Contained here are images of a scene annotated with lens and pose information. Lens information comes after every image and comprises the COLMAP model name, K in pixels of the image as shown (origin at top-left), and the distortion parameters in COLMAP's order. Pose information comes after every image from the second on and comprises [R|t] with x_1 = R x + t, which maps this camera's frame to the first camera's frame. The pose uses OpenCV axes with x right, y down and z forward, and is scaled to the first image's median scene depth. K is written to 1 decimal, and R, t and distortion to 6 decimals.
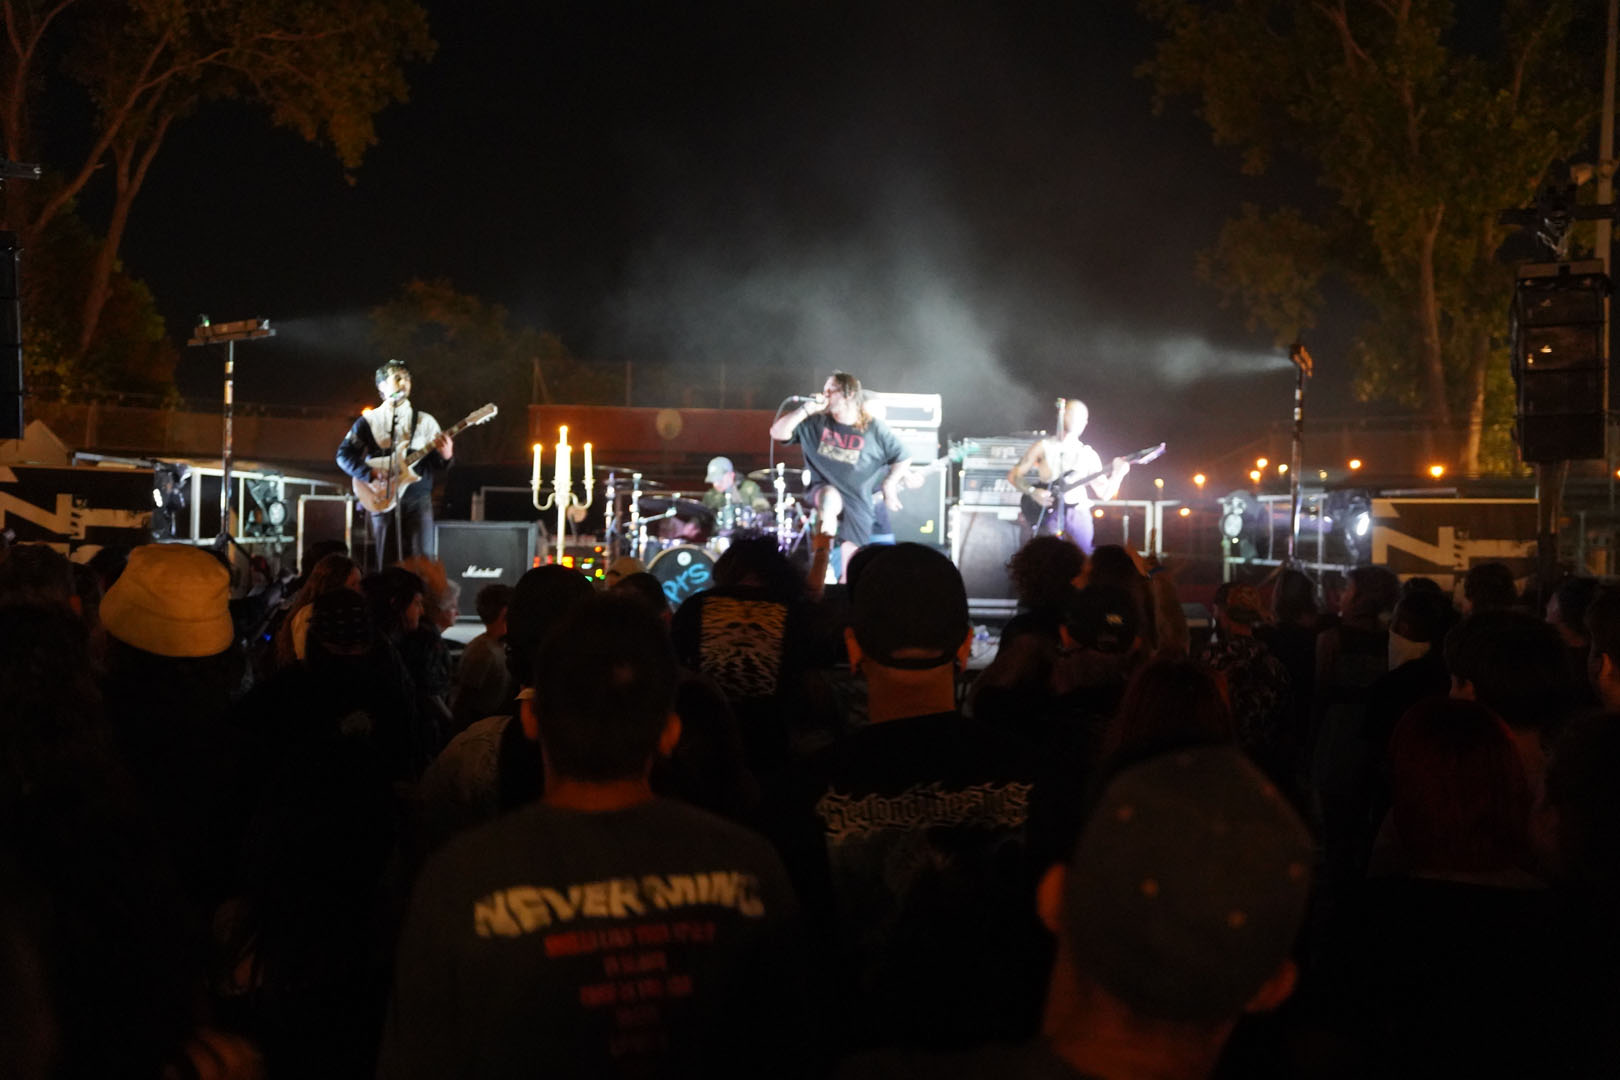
lens RADIAL K [[1931.5, 0, 808.9], [0, 1931.5, 526.7], [0, 0, 1]] dist [0.105787, 0.000000]
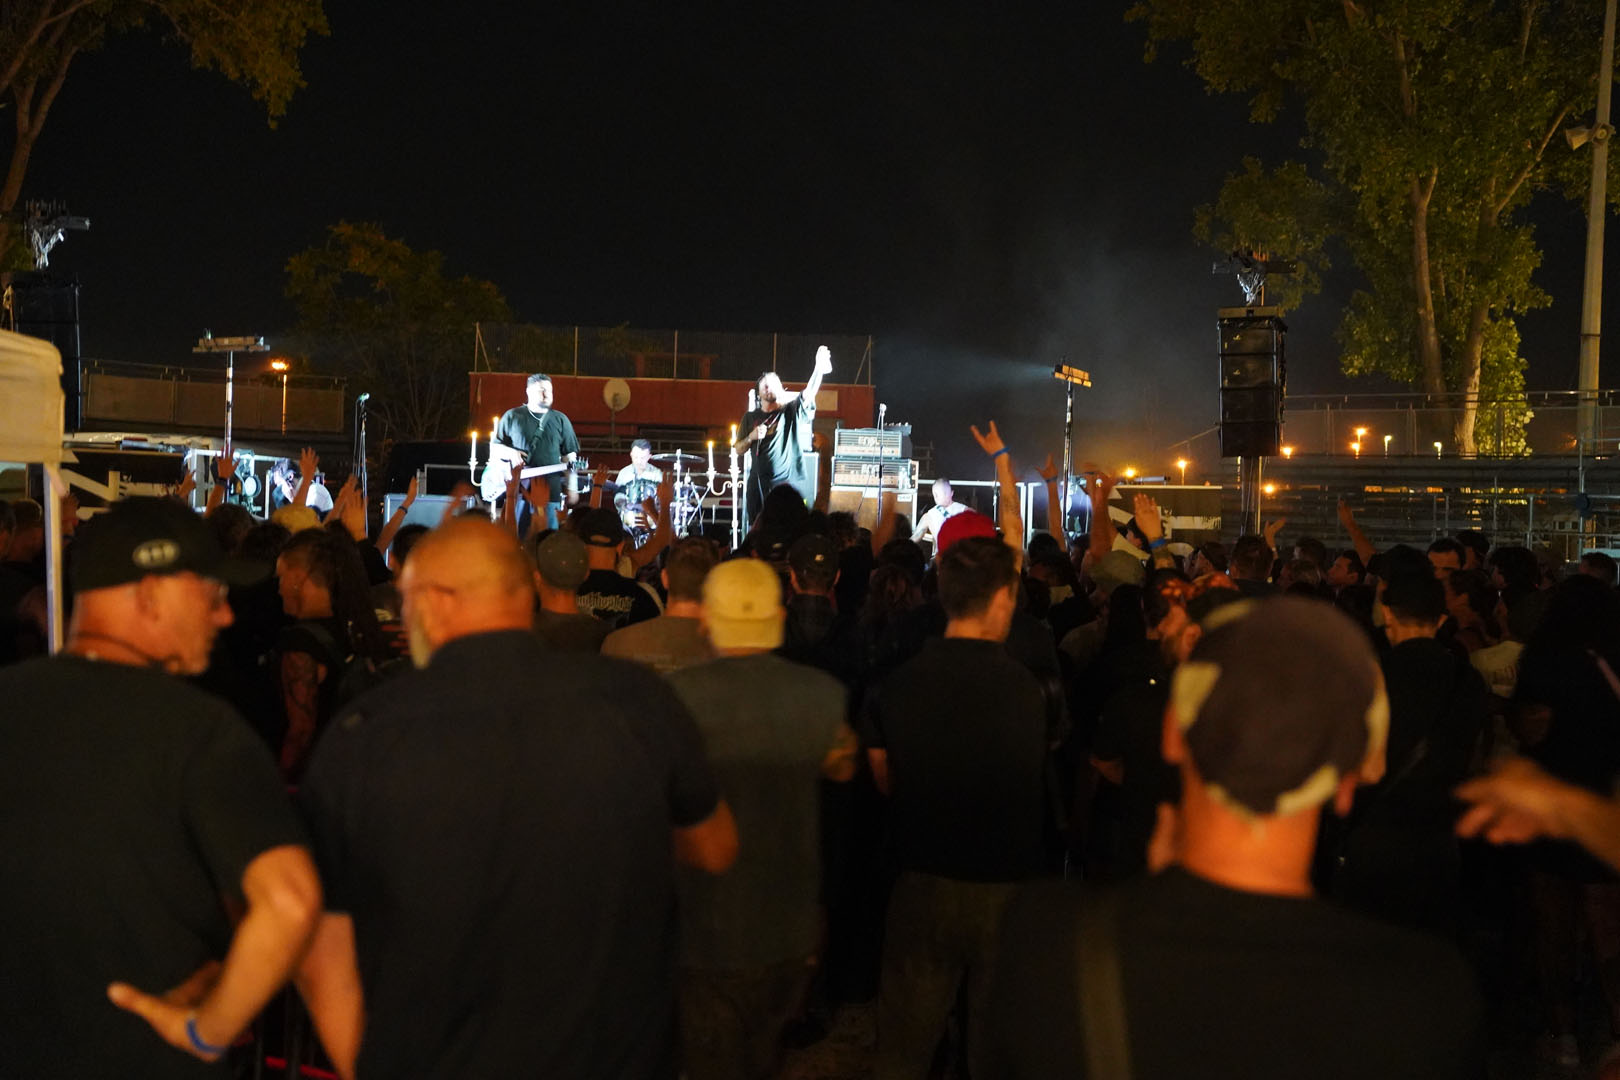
lens RADIAL K [[2399.0, 0, 816.1], [0, 2399.0, 526.2], [0, 0, 1]] dist [0.351851, 0.000000]
pose [[0.999954, 0.009385, -0.001819, 0.028361], [-0.009368, 0.999918, 0.008714, 0.000441], [0.001901, -0.008697, 0.999960, -0.188844]]
